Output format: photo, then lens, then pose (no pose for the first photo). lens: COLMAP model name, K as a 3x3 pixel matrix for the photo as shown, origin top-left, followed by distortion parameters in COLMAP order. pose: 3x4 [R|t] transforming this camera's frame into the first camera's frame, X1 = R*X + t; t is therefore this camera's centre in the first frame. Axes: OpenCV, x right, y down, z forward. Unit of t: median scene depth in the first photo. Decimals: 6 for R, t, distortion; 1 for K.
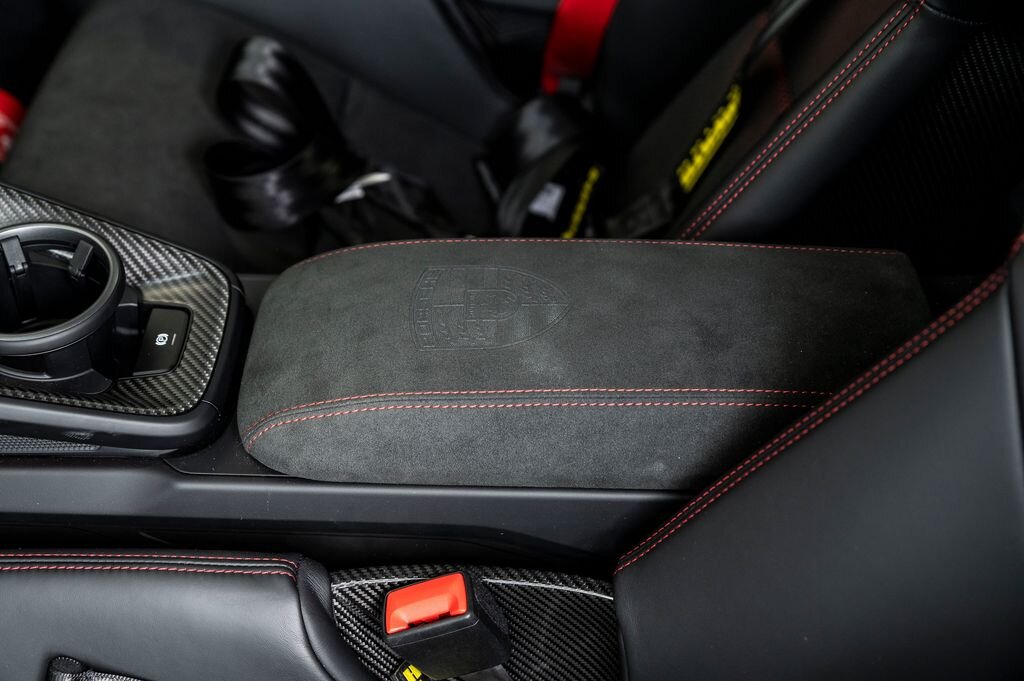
lens RADIAL K [[1336.1, 0, 510.7], [0, 1336.1, 340.0], [0, 0, 1]] dist [-0.032074, 0.000000]
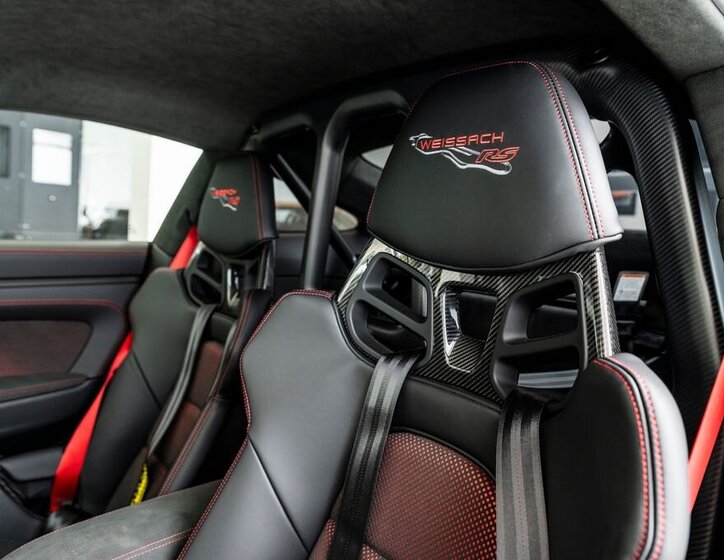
lens RADIAL K [[551.0, 0, 364.8], [0, 551.0, 279.8], [0, 0, 1]] dist [-0.009177, 0.003727]
pose [[0.756904, -0.063138, 0.650469, -0.283063], [0.439293, 0.786071, -0.434872, 0.271771], [-0.483858, 0.614903, 0.622717, -0.228931]]
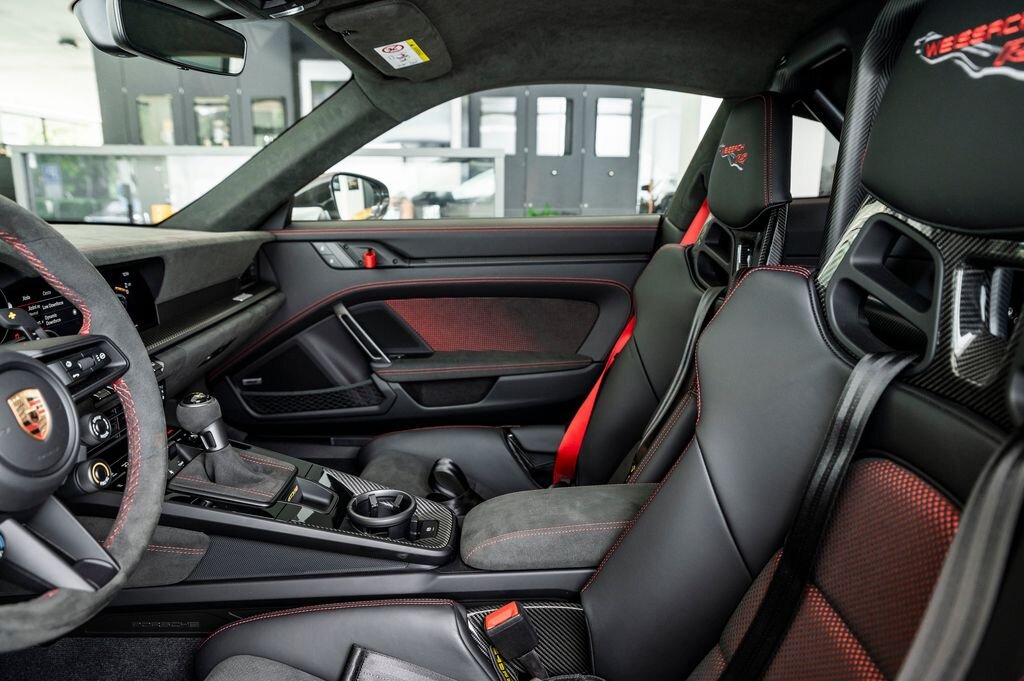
lens RADIAL K [[683.1, 0, 515.1], [0, 683.1, 338.1], [0, 0, 1]] dist [-0.001936, 0.000206]
pose [[0.998275, -0.053195, 0.024830, -0.107685], [0.058296, 0.848471, -0.526022, 0.399758], [0.006915, 0.526562, 0.850109, -0.335011]]
